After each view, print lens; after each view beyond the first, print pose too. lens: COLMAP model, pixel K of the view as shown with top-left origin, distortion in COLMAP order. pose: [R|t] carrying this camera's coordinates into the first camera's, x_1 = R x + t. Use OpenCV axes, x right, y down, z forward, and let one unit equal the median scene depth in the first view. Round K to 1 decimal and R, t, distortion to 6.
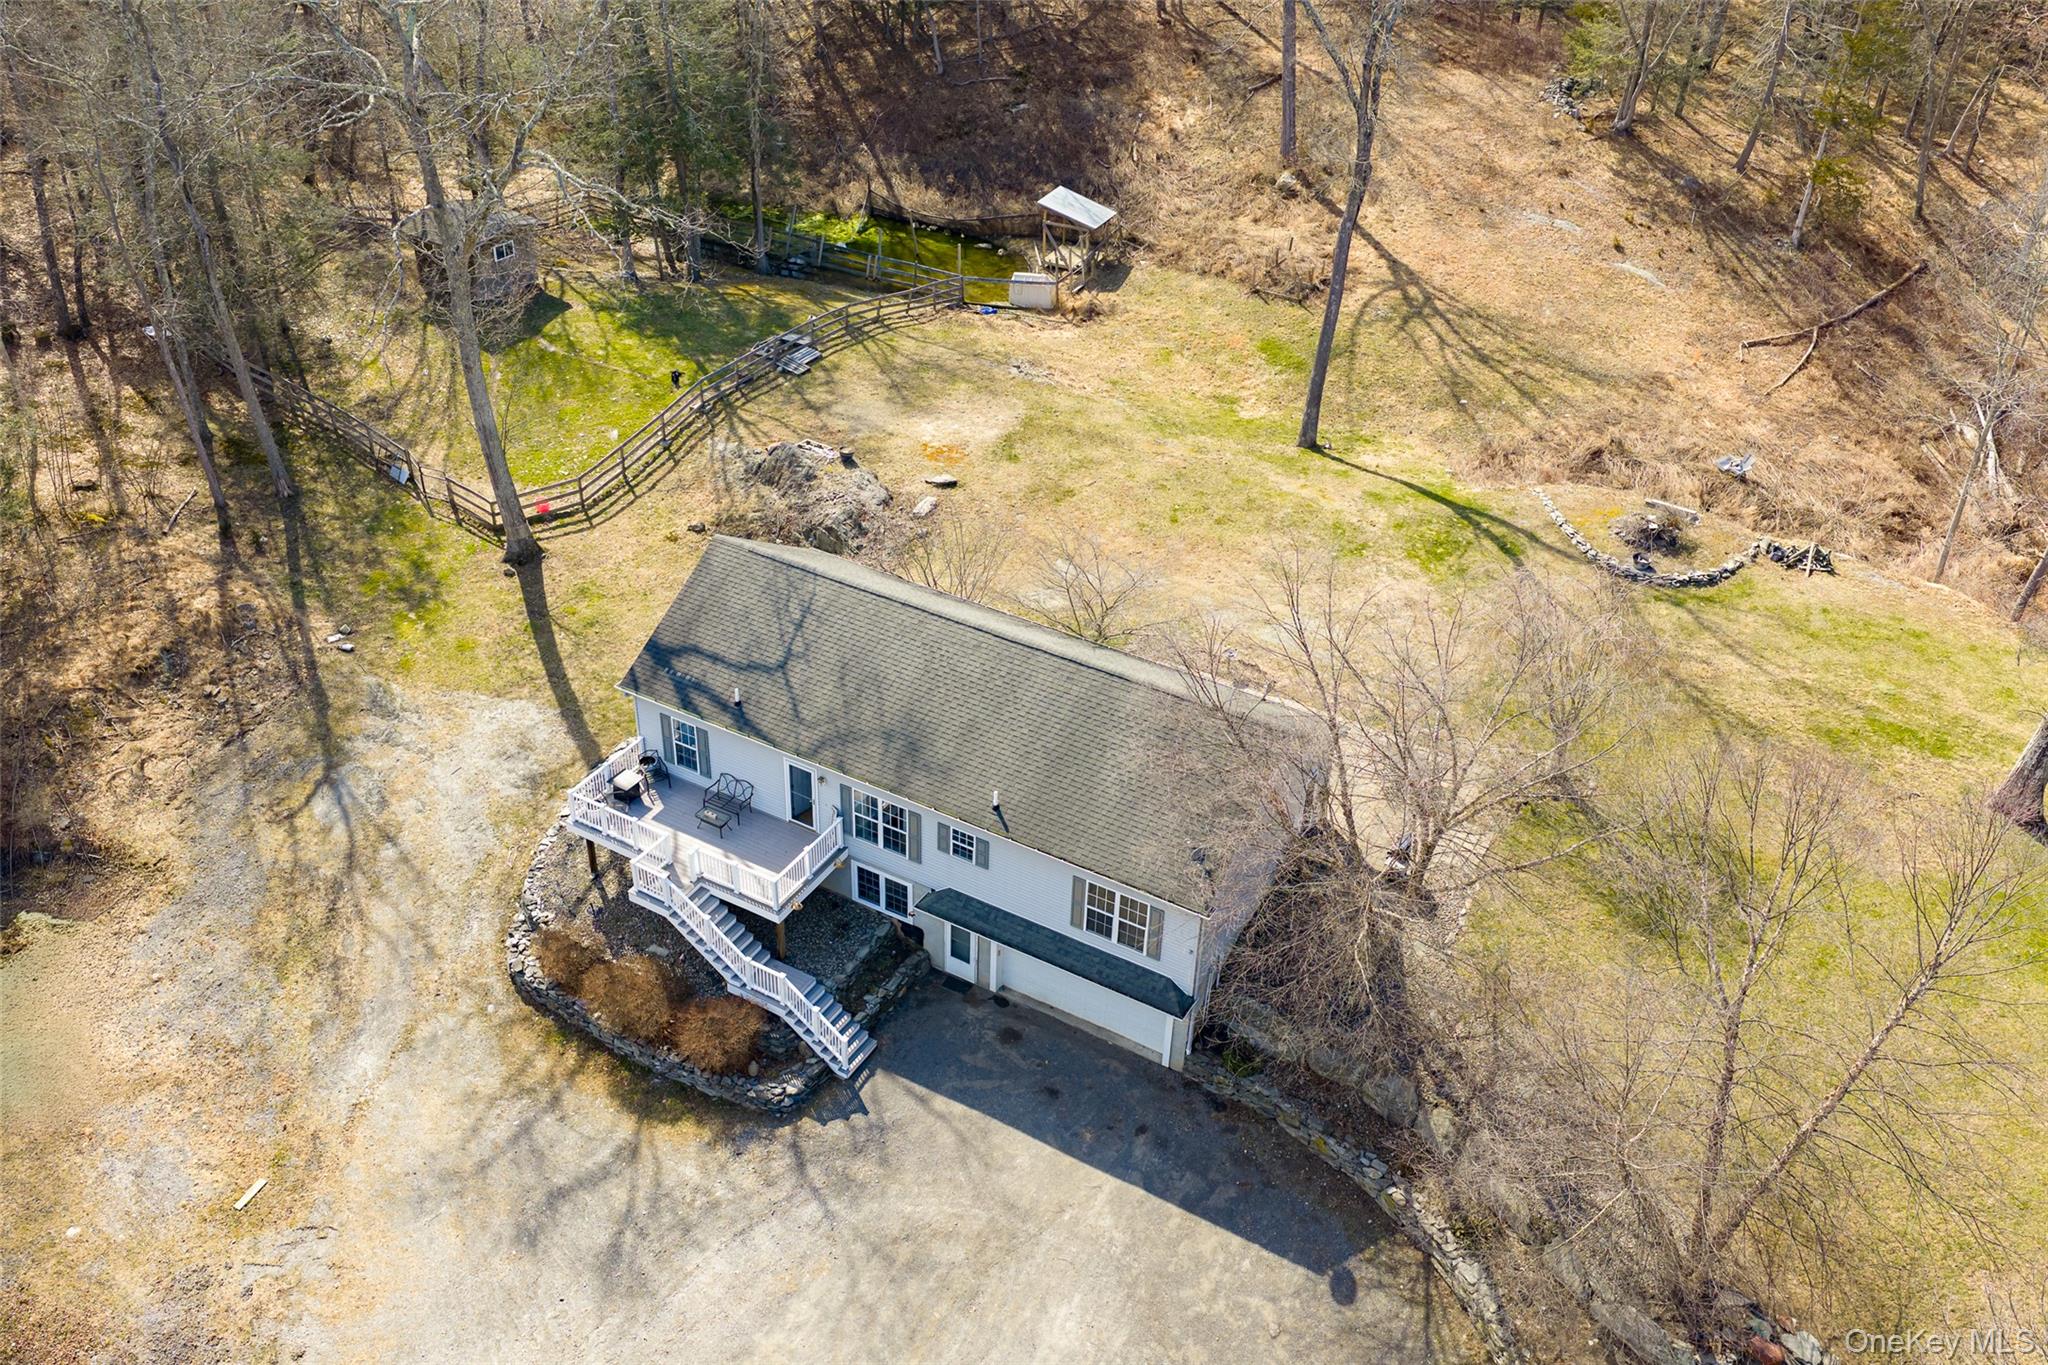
lens RADIAL K [[1784.9, 0, 1041.8], [0, 1784.9, 669.2], [0, 0, 1]] dist [-0.011230, -0.004207]
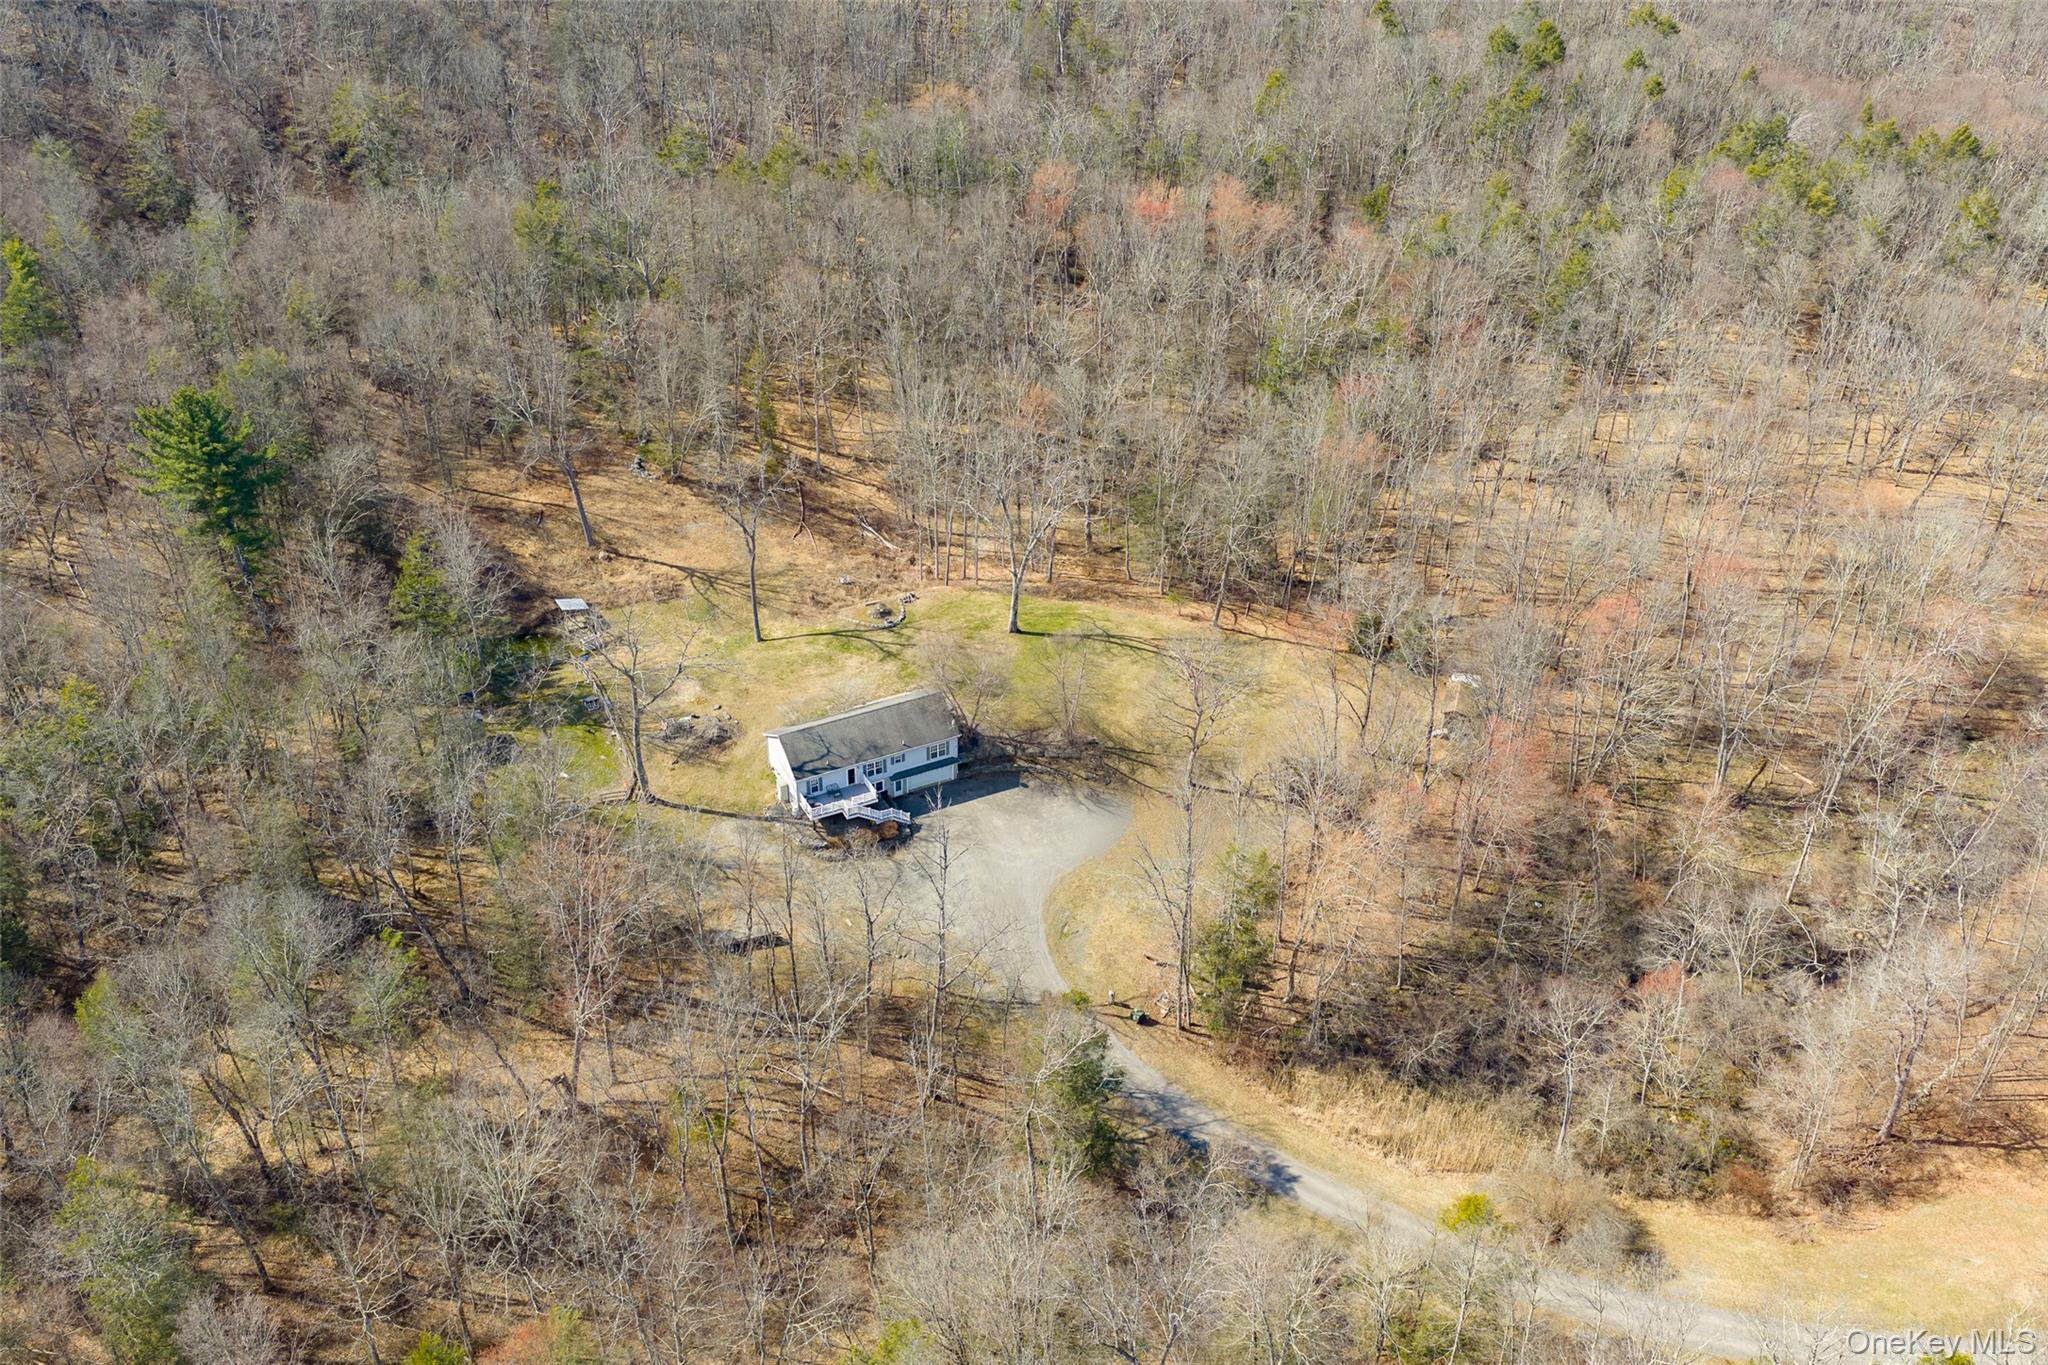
lens RADIAL K [[1784.9, 0, 1026.7], [0, 1784.9, 679.4], [0, 0, 1]] dist [-0.011230, -0.004207]
pose [[0.523137, -0.479918, 0.704277, -1.526755], [0.463214, 0.853771, 0.237713, -0.506161], [-0.715374, 0.201875, 0.668945, -1.105168]]
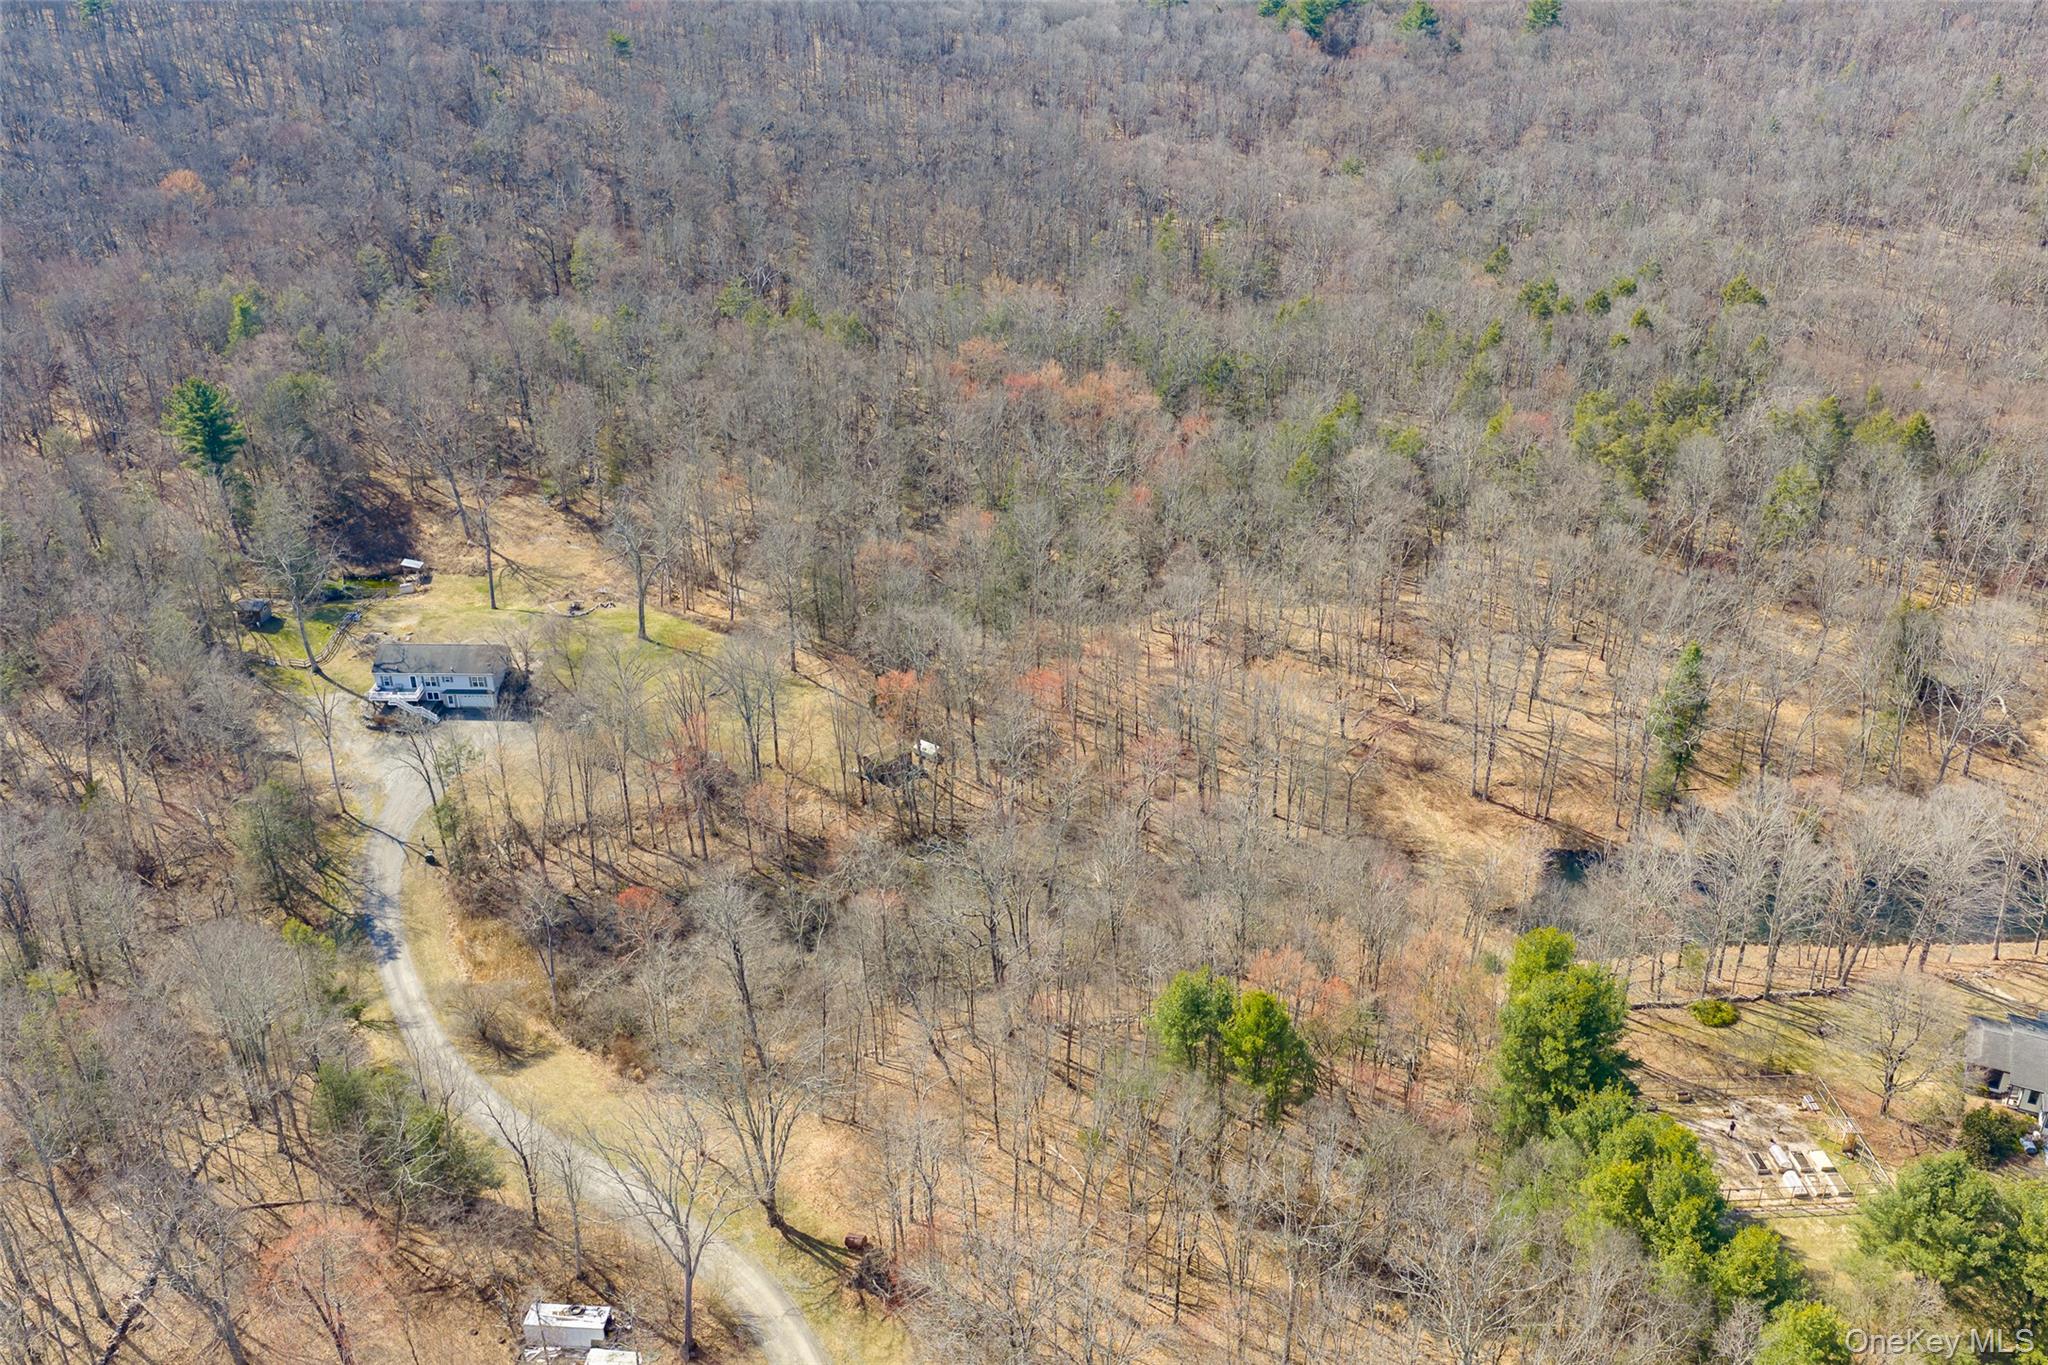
lens RADIAL K [[1784.9, 0, 1038.6], [0, 1784.9, 690.1], [0, 0, 1]] dist [-0.011230, -0.004207]
pose [[0.883945, -0.240782, 0.400831, -0.391250], [0.287479, 0.955922, -0.059745, 0.596508], [-0.368778, 0.168042, 0.914202, -2.875246]]
